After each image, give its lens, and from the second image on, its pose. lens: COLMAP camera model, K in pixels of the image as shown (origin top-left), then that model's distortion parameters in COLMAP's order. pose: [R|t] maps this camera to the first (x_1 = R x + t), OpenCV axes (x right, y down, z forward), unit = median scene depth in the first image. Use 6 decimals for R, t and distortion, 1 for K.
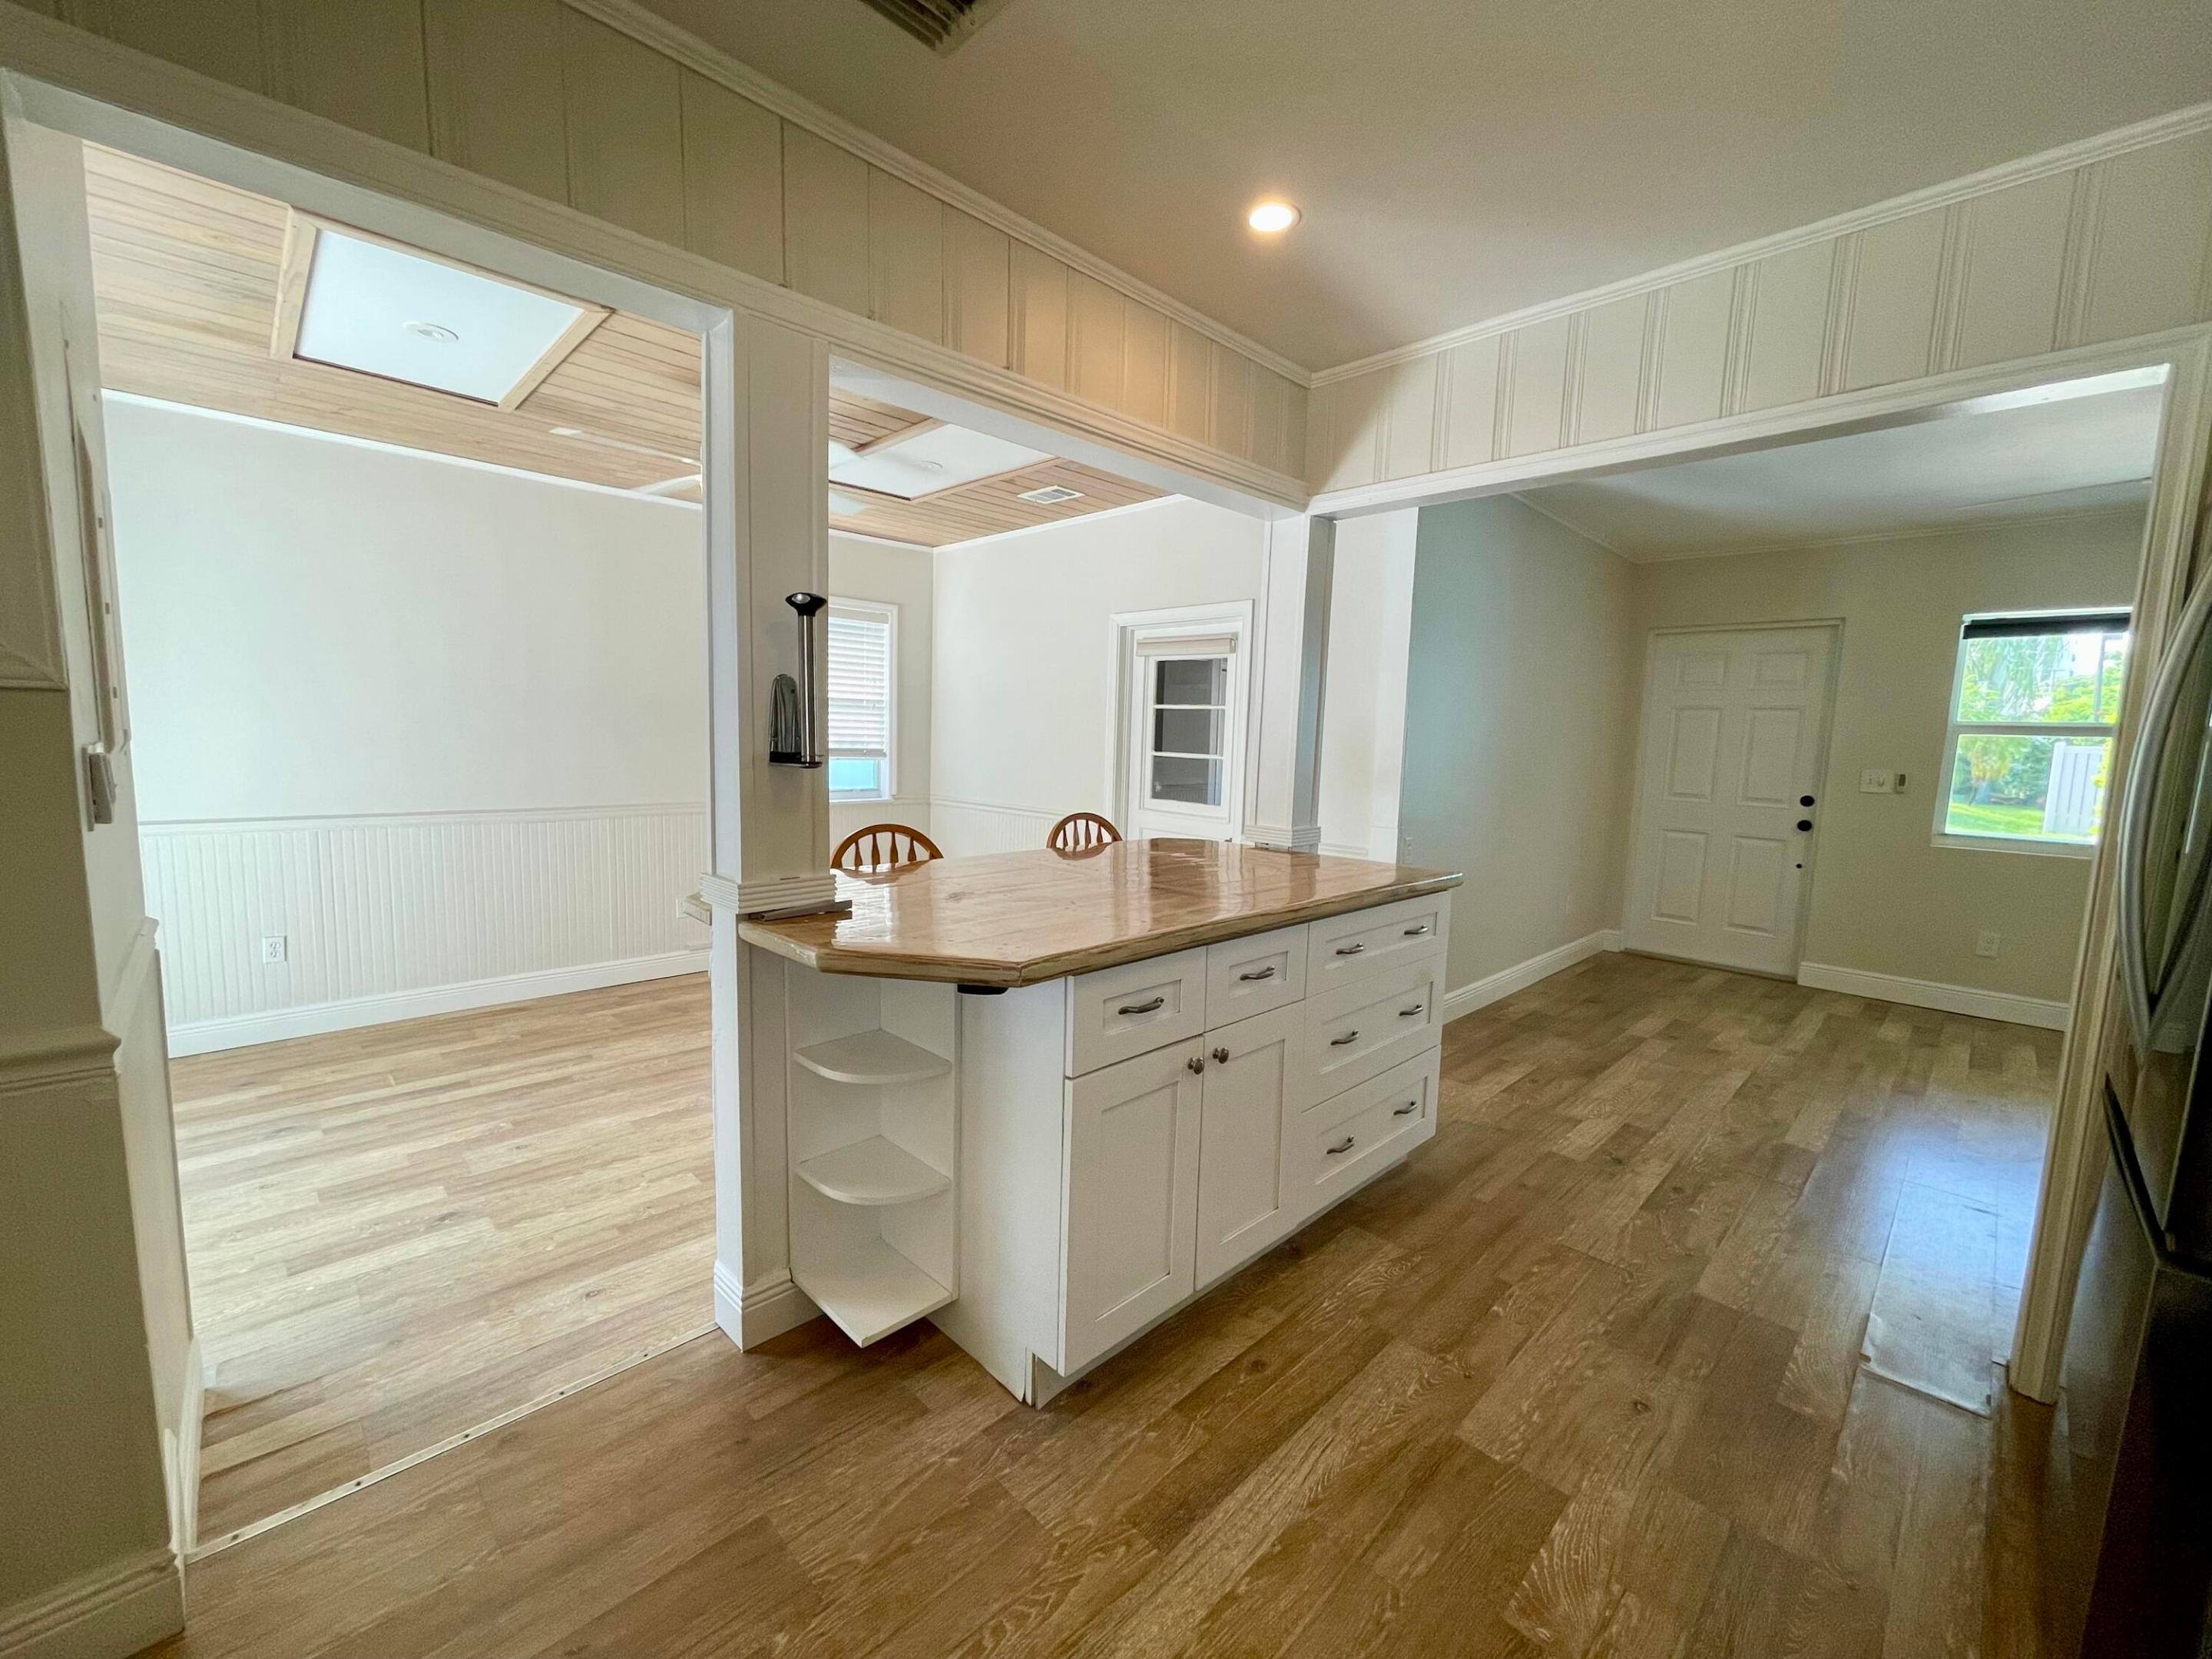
lens RADIAL K [[894.7, 0, 1106.0], [0, 894.7, 829.5], [0, 0, 1]] dist [-0.000285, 0.001129]
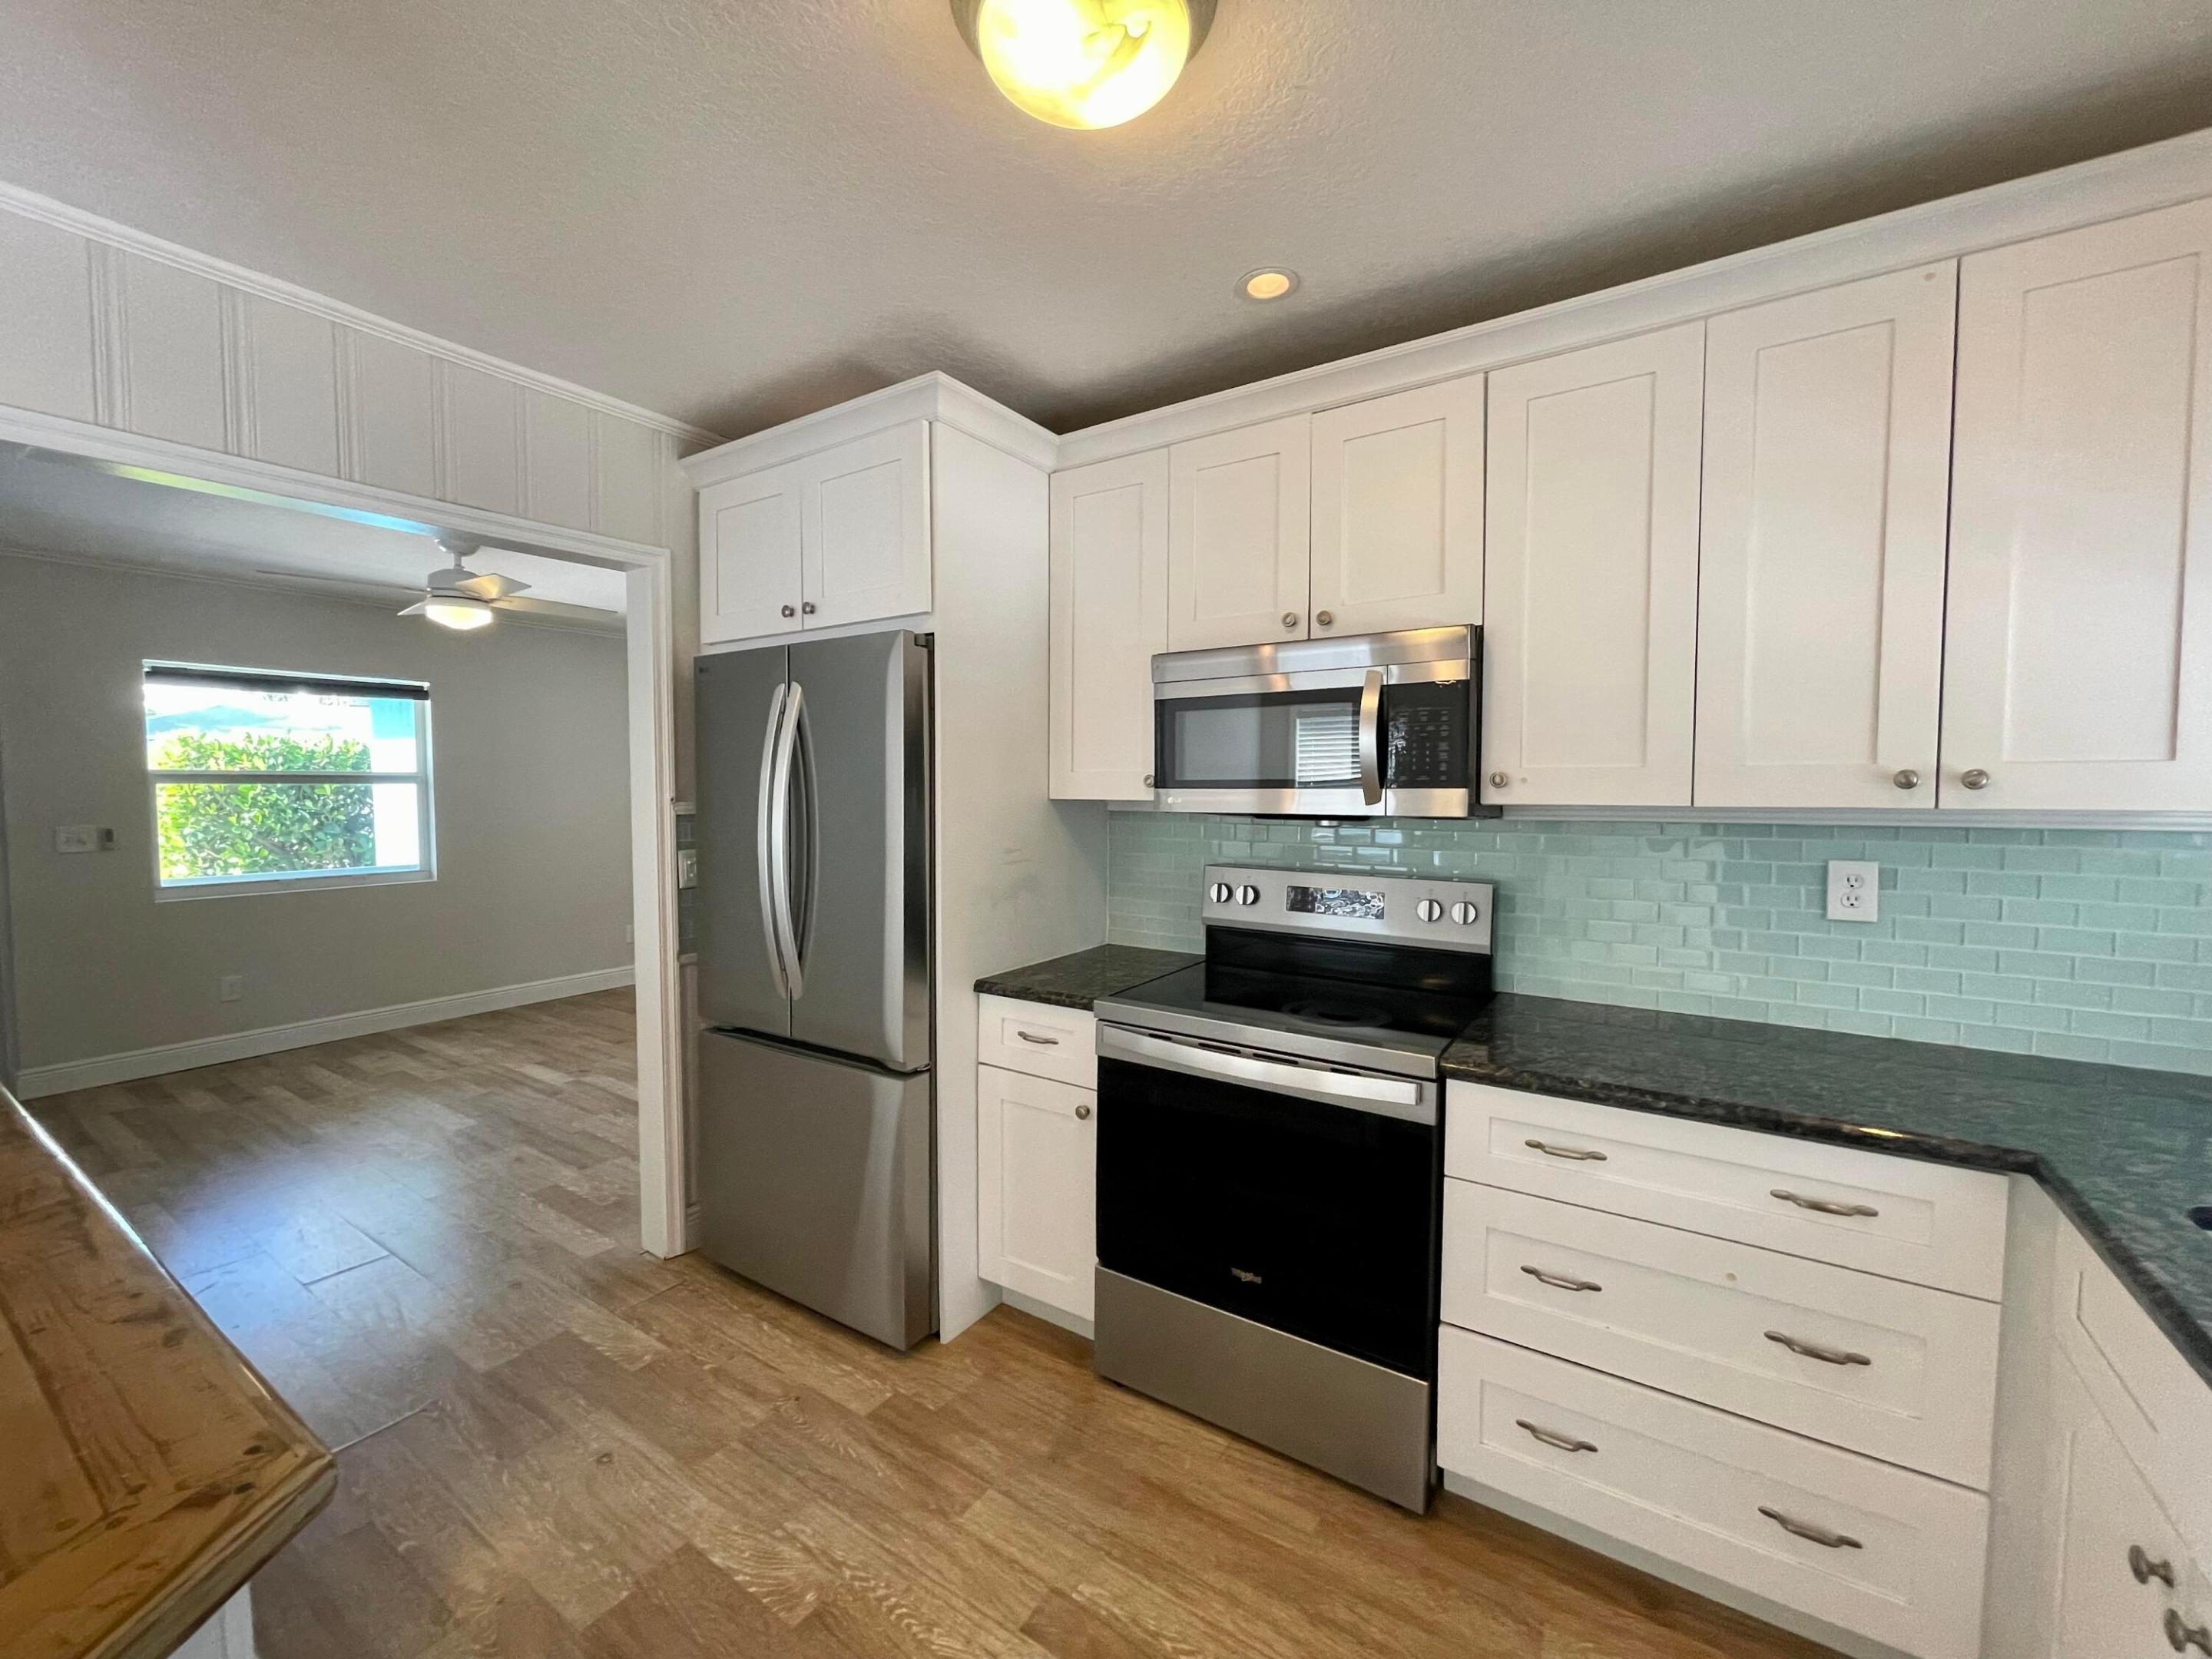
lens RADIAL K [[894.7, 0, 1106.0], [0, 894.7, 829.5], [0, 0, 1]] dist [-0.000285, 0.001129]
pose [[-0.208551, -0.082741, 0.974505, -0.360411], [0.106956, 0.988509, 0.106819, -0.097139], [-0.972145, 0.126507, -0.197305, 0.408317]]
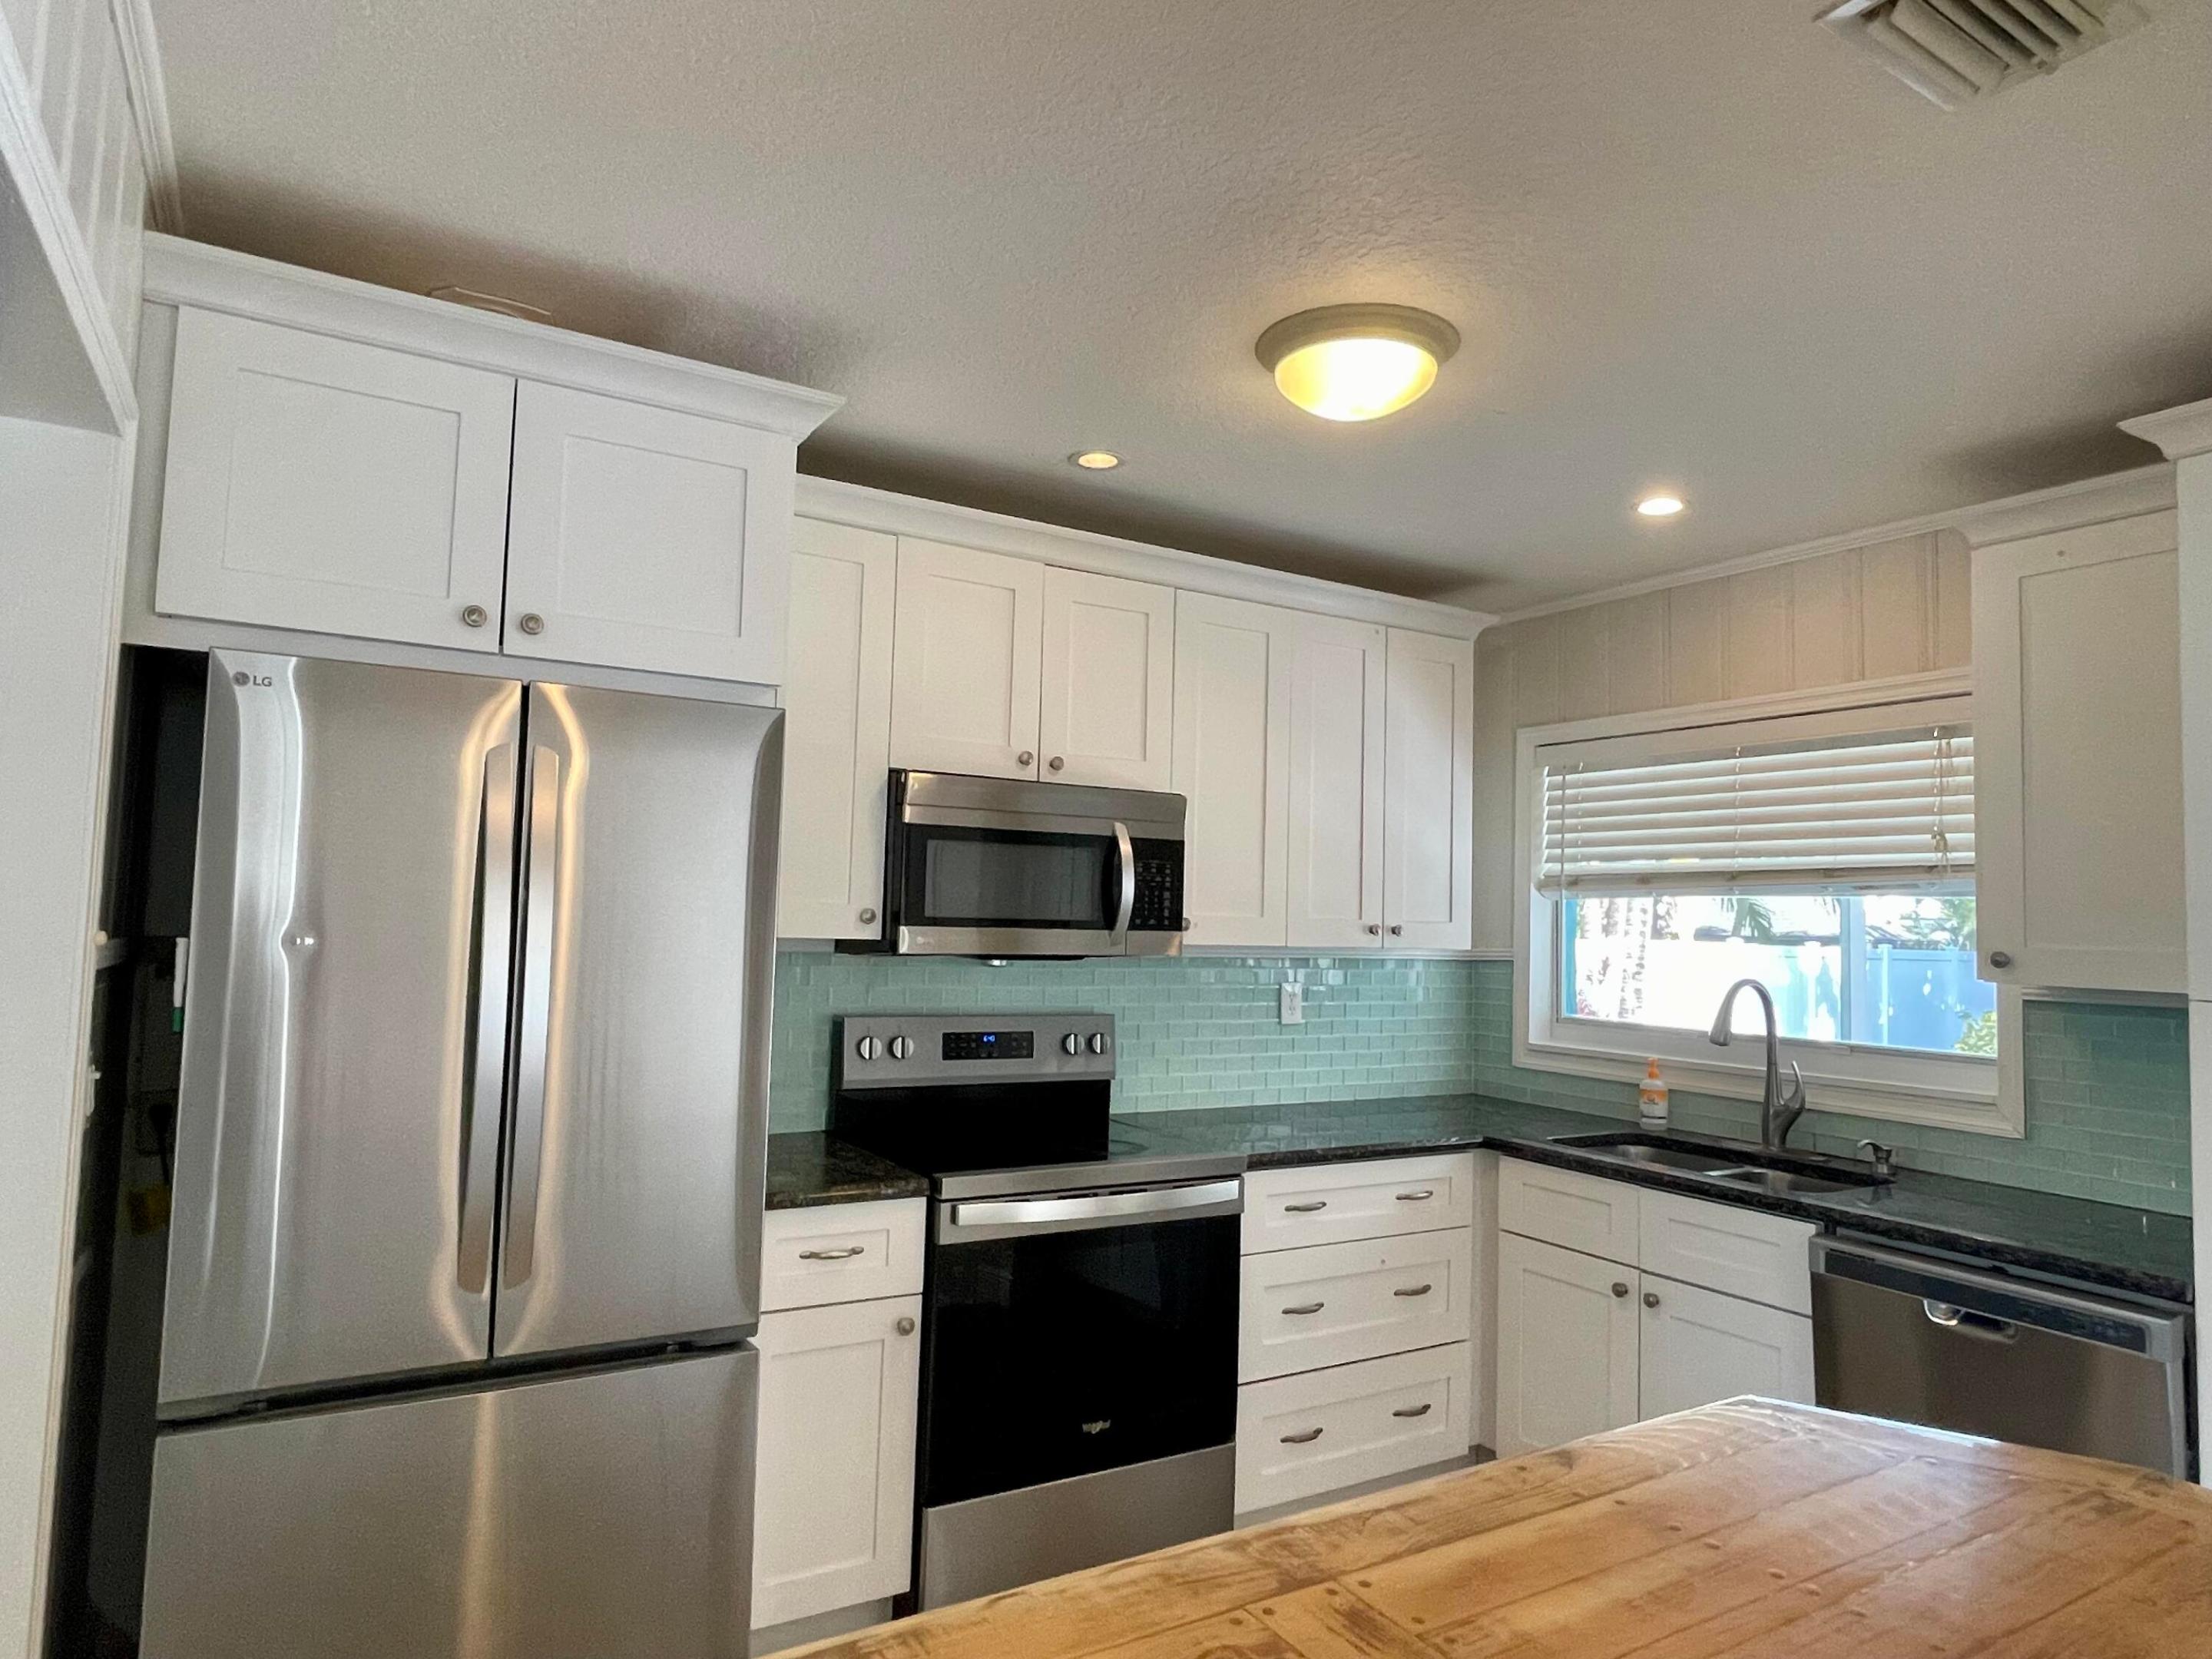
lens RADIAL K [[1314.1, 0, 1106.0], [0, 1314.1, 829.5], [0, 0, 1]] dist [0.002440, 0.000712]
pose [[-0.971445, -0.048002, 0.232360, 0.101591], [-0.035985, 0.997800, 0.055686, -0.192799], [-0.234521, 0.045734, -0.971035, 1.267329]]
